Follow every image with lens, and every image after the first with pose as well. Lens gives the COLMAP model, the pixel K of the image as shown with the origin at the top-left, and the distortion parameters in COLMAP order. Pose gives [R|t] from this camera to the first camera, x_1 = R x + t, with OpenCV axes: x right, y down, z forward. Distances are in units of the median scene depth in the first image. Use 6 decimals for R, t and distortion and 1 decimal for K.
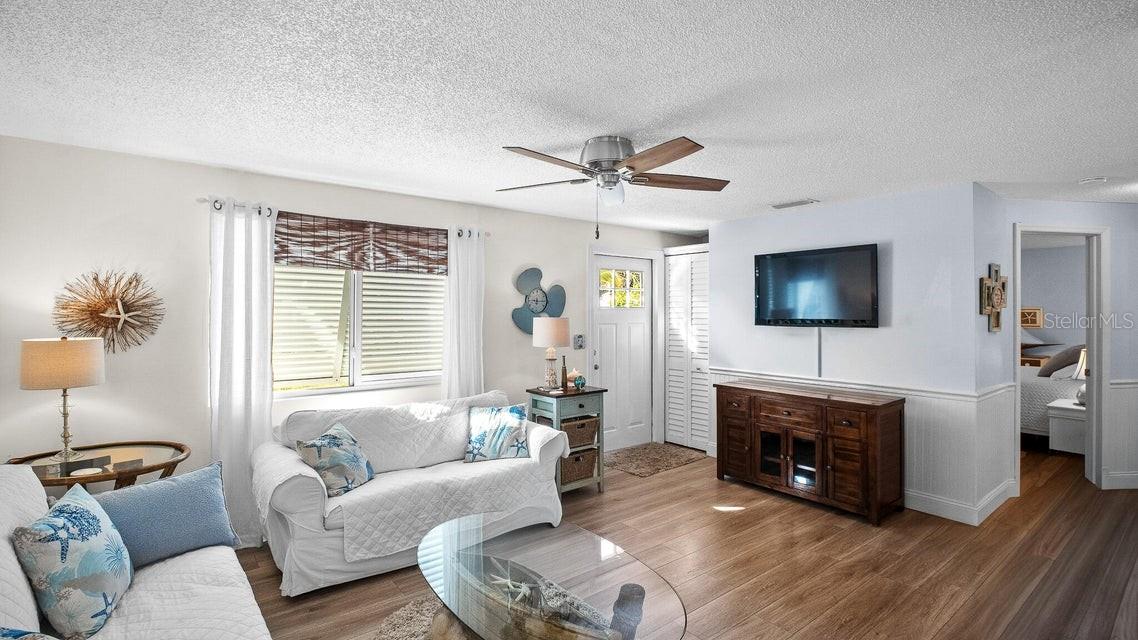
lens RADIAL K [[531.8, 0, 570.6], [0, 531.8, 312.8], [0, 0, 1]] dist [-0.001990, -0.000823]
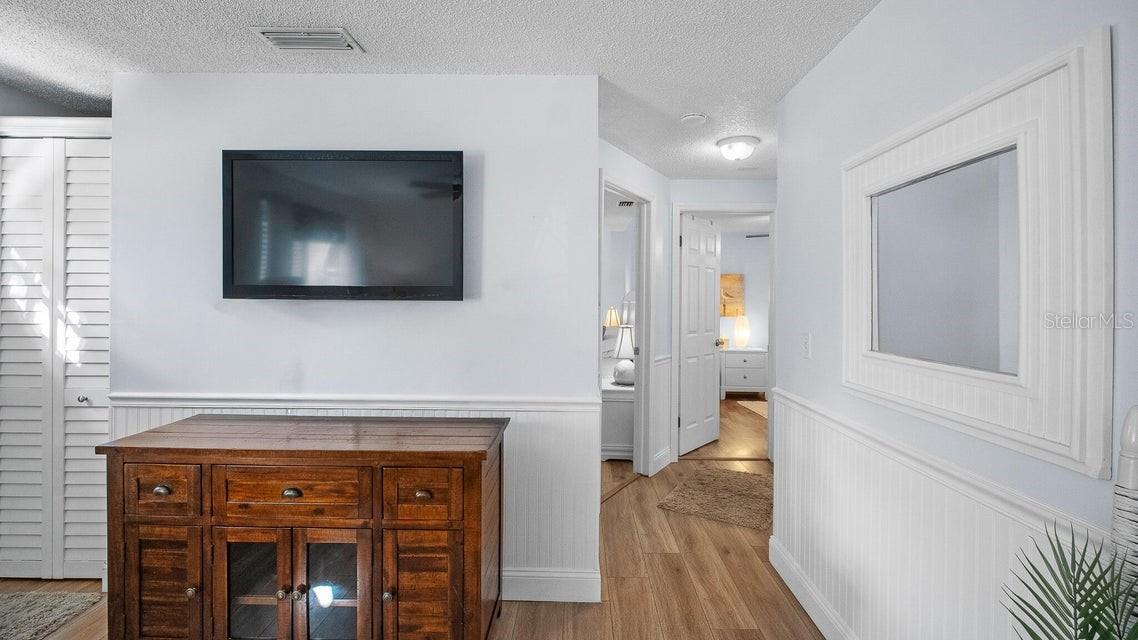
lens RADIAL K [[531.8, 0, 579.6], [0, 531.8, 295.8], [0, 0, 1]] dist [-0.001990, -0.000823]
pose [[0.631535, 0.008885, 0.775296, 0.200440], [-0.007008, 0.999959, -0.005751, 0.023880], [-0.775316, -0.001801, 0.631571, 0.503954]]
